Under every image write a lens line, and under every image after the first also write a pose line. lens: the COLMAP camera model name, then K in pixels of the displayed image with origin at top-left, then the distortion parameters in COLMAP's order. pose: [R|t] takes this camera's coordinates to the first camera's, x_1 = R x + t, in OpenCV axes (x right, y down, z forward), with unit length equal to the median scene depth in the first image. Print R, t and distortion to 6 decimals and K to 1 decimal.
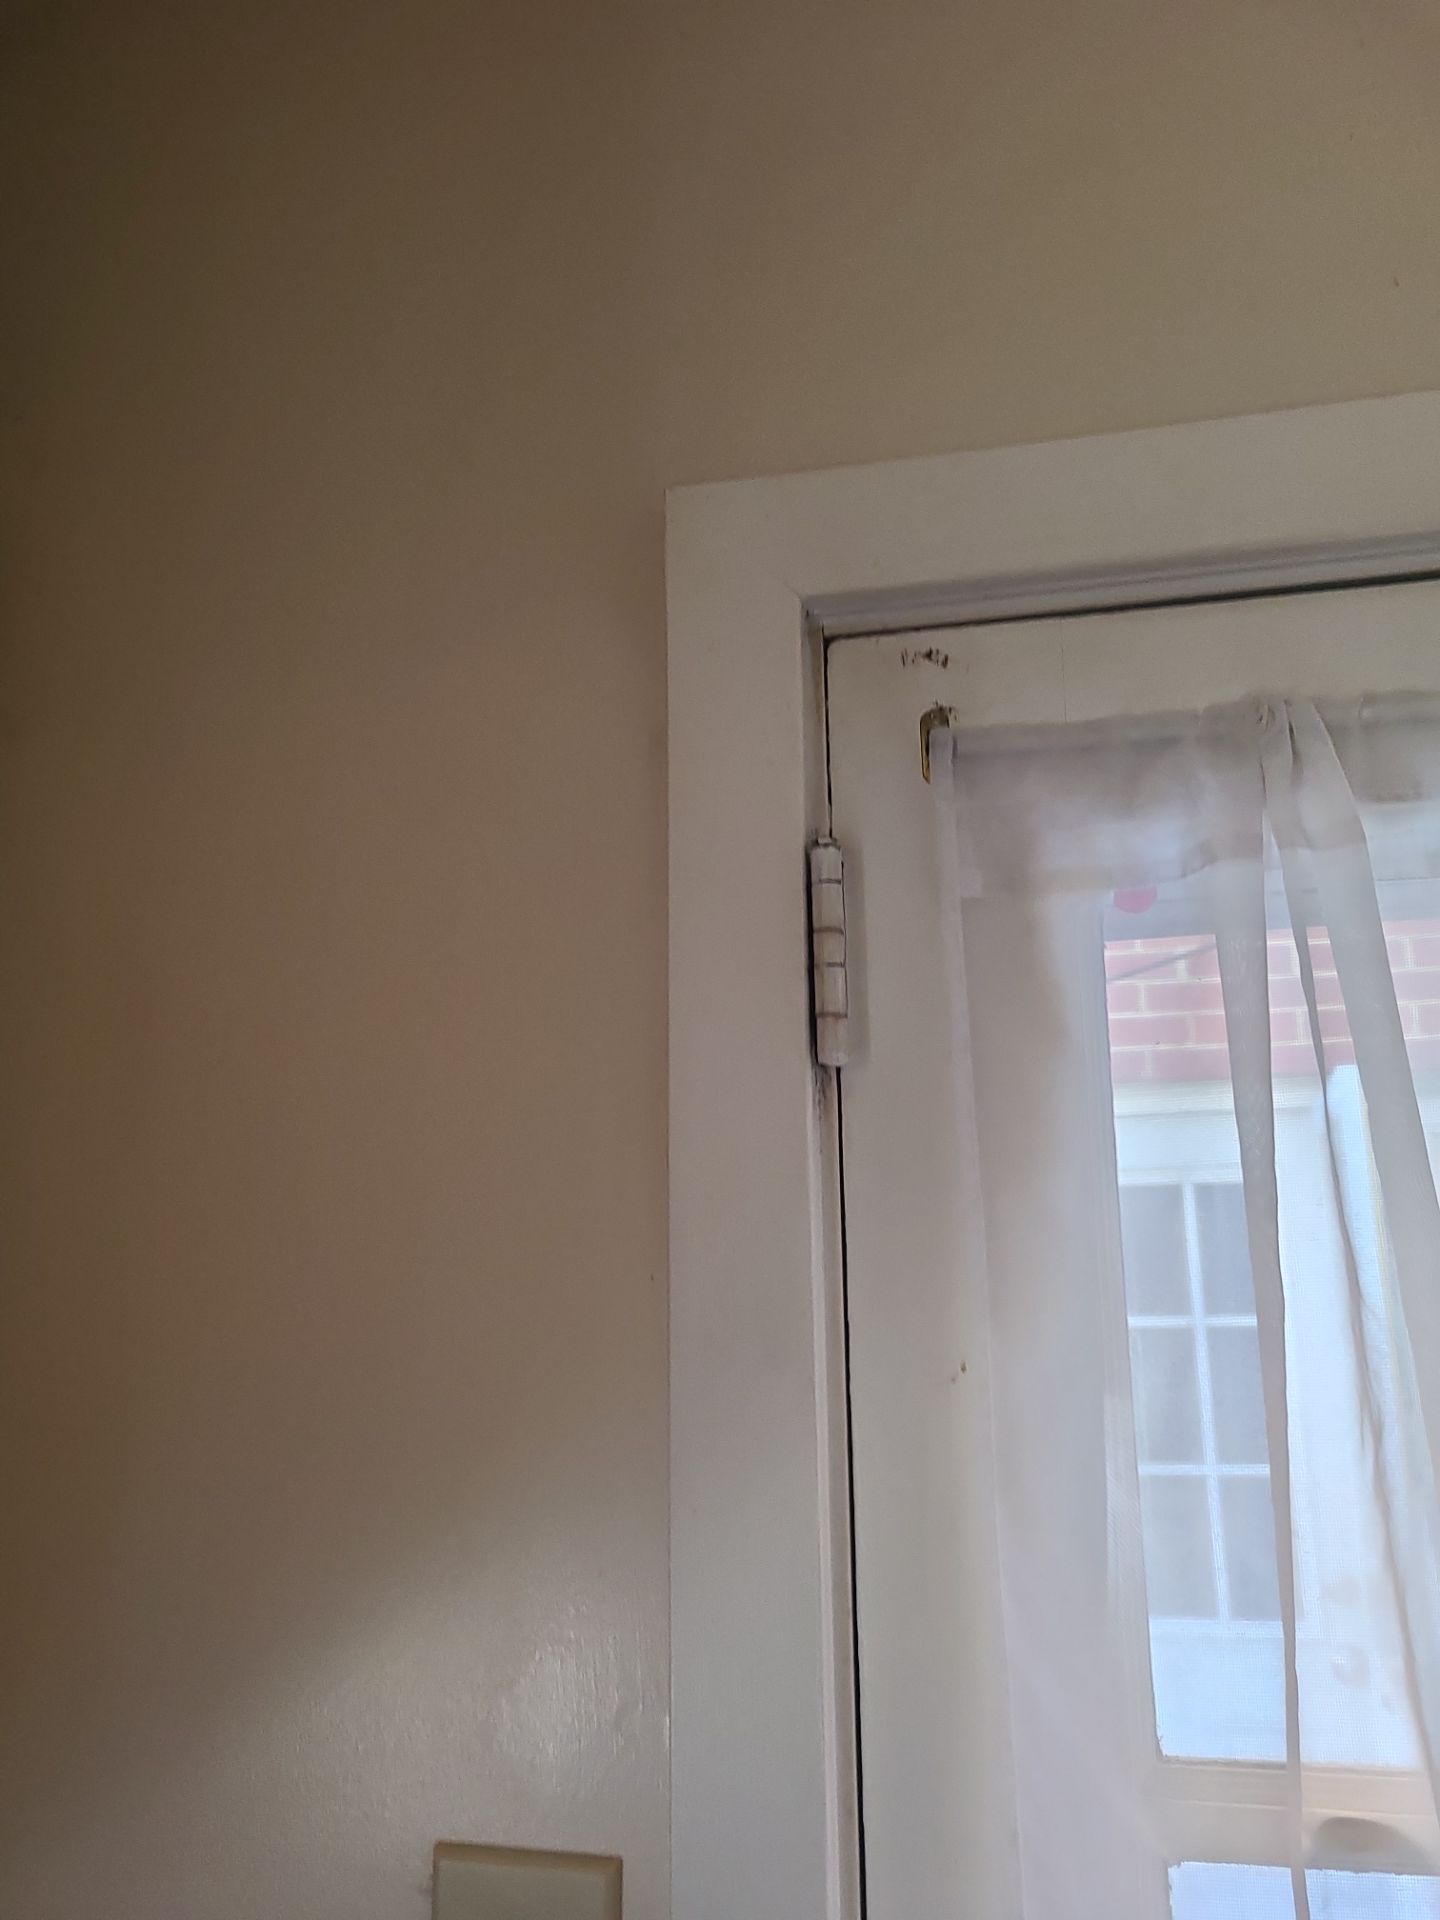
lens RADIAL K [[1447.7, 0, 712.0], [0, 1447.7, 984.2], [0, 0, 1]] dist [0.069284, -0.062681]
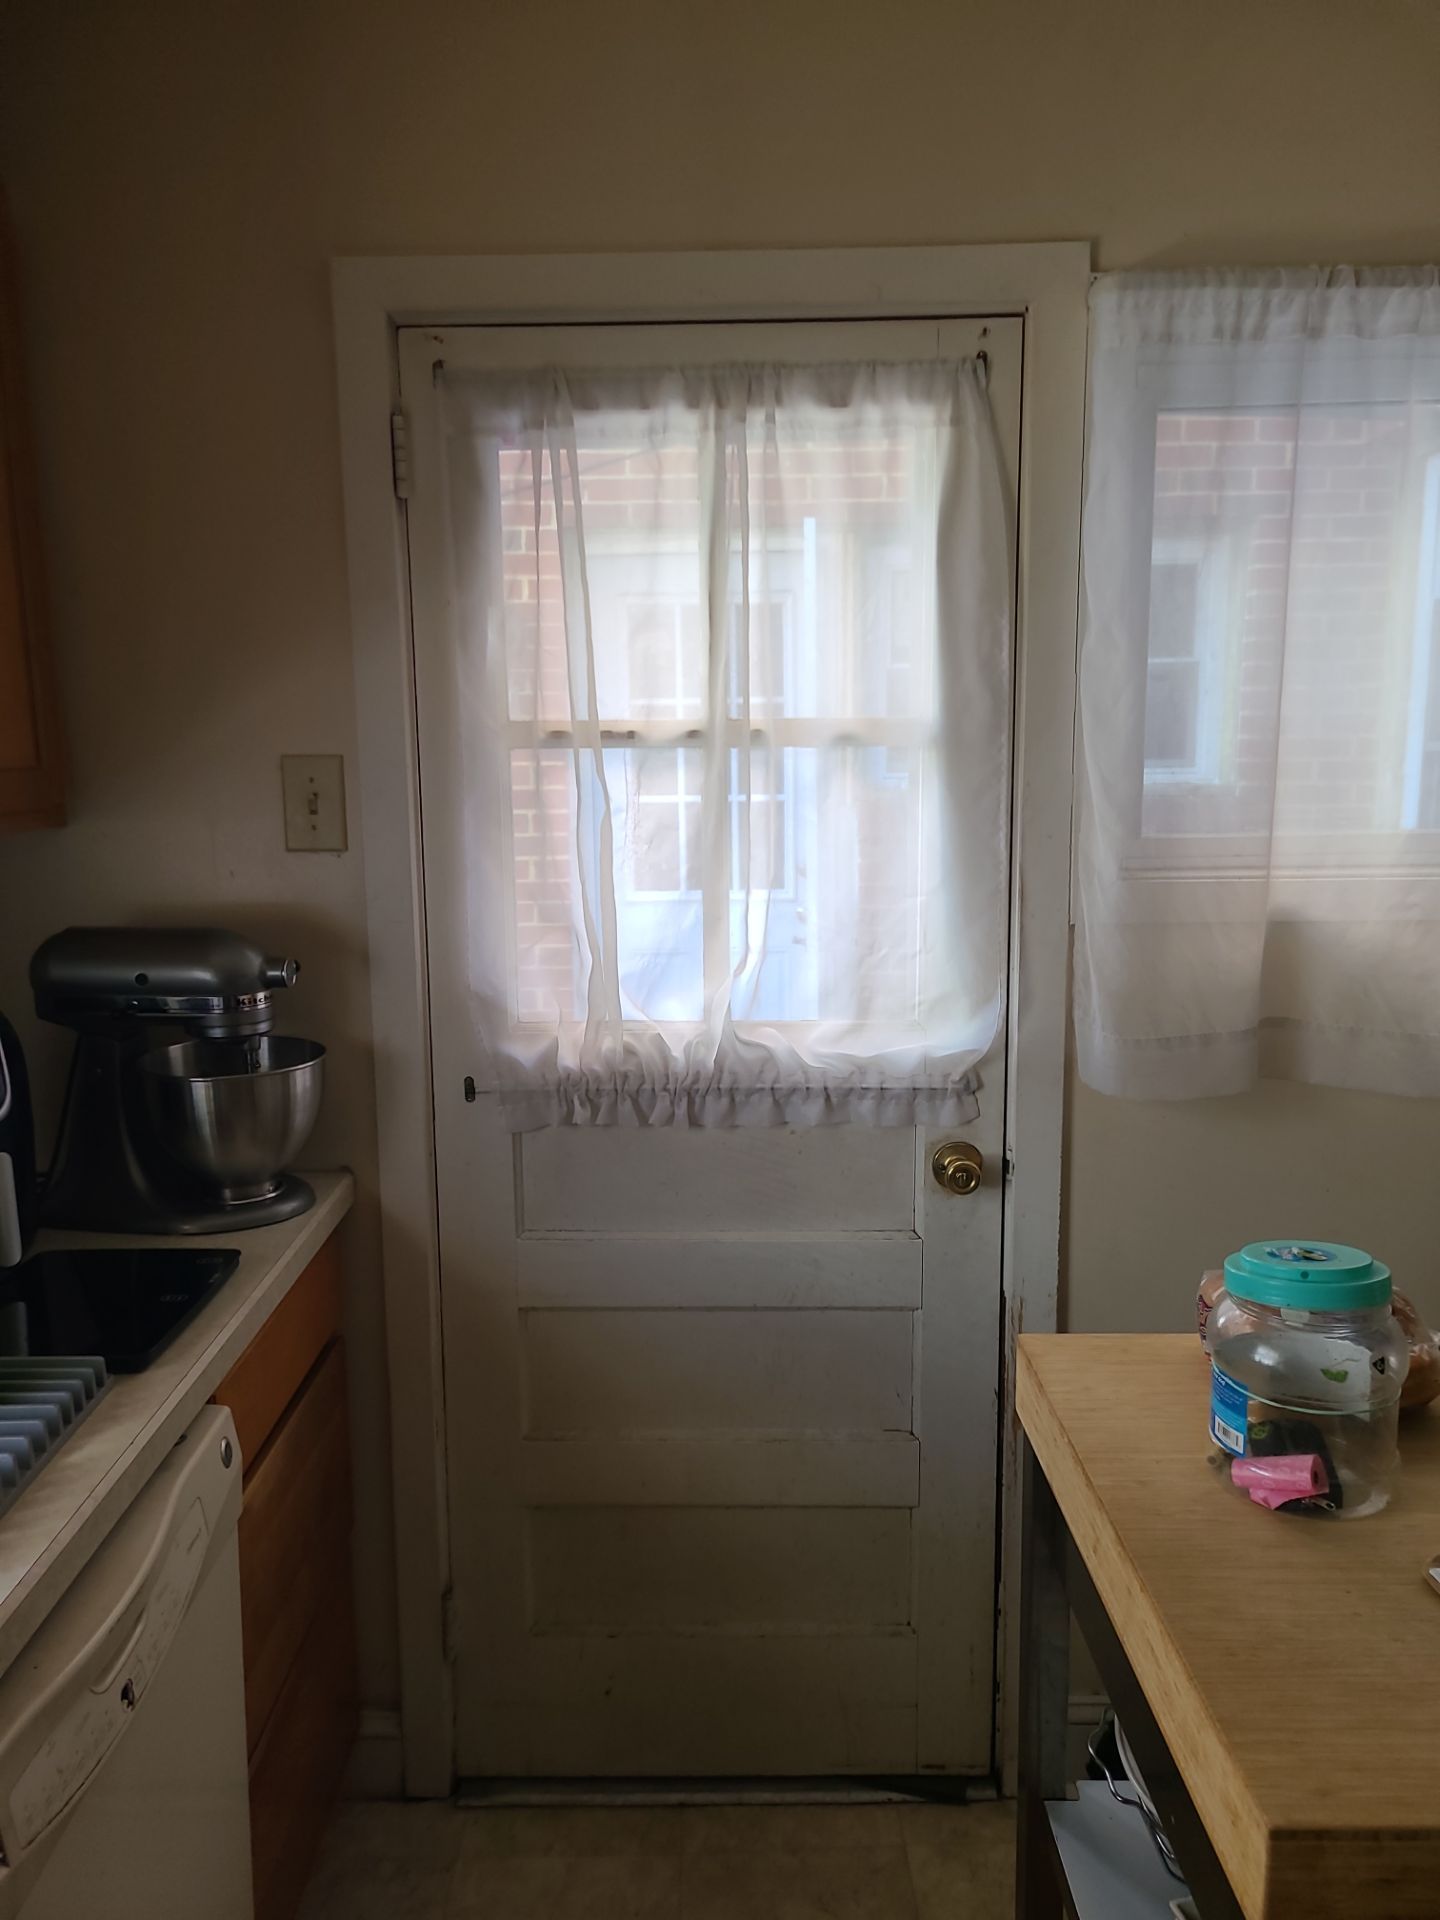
lens RADIAL K [[1447.7, 0, 712.0], [0, 1447.7, 984.2], [0, 0, 1]] dist [0.069284, -0.062681]
pose [[0.978026, -0.035707, 0.205401, 0.052108], [-0.035824, 0.941786, 0.334299, -0.026266], [-0.205381, -0.334312, 0.919812, -2.107269]]
